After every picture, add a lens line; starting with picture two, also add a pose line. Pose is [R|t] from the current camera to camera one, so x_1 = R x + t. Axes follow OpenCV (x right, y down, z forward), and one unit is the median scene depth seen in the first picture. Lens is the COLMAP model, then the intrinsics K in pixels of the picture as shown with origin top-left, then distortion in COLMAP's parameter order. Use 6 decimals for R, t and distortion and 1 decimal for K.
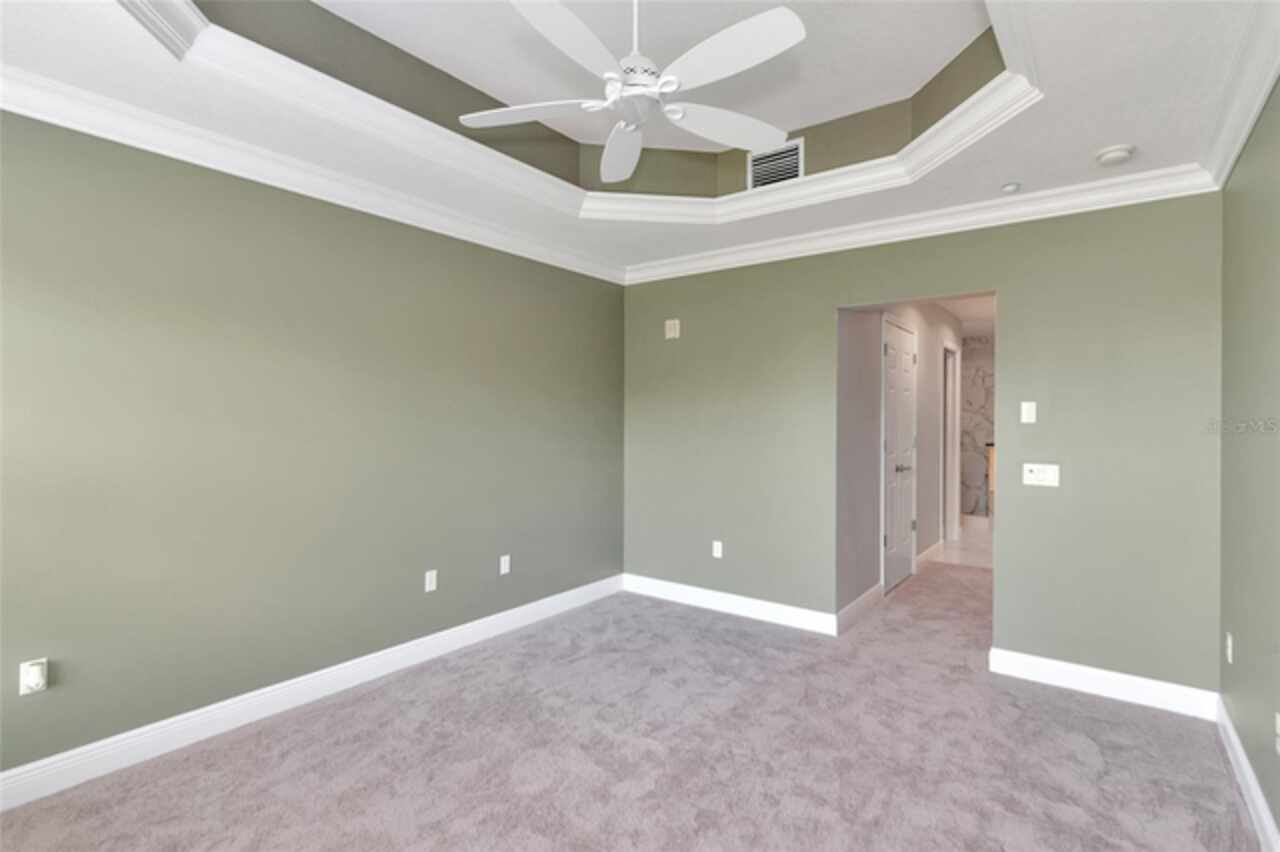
lens RADIAL K [[621.4, 0, 638.4], [0, 621.4, 427.8], [0, 0, 1]] dist [0.009059, -0.001527]
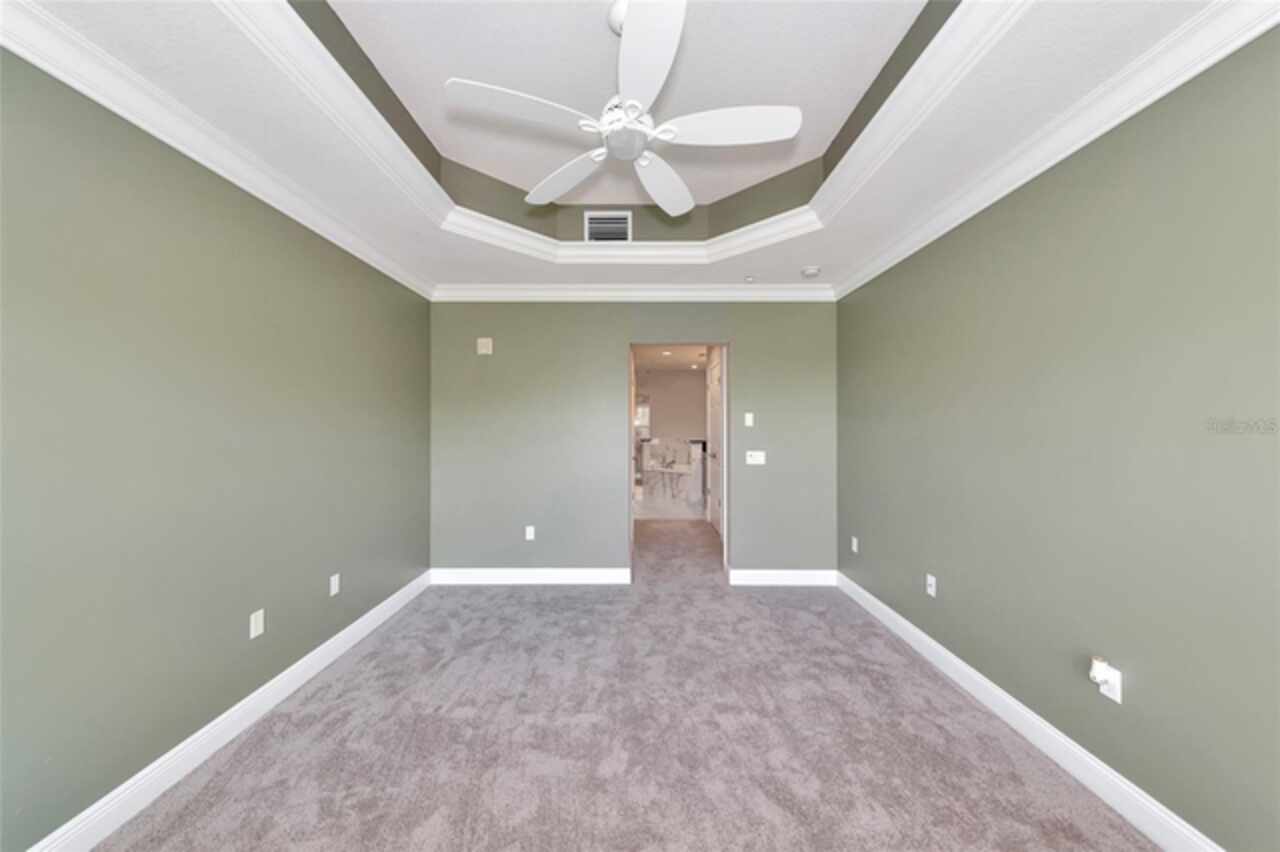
lens RADIAL K [[453.9, 0, 634.1], [0, 453.9, 425.1], [0, 0, 1]] dist [0.006191, -0.000581]
pose [[0.799762, -0.006128, 0.600286, -0.335152], [0.013476, 0.999879, -0.007747, -0.005132], [-0.600166, 0.014285, 0.799748, 0.247725]]
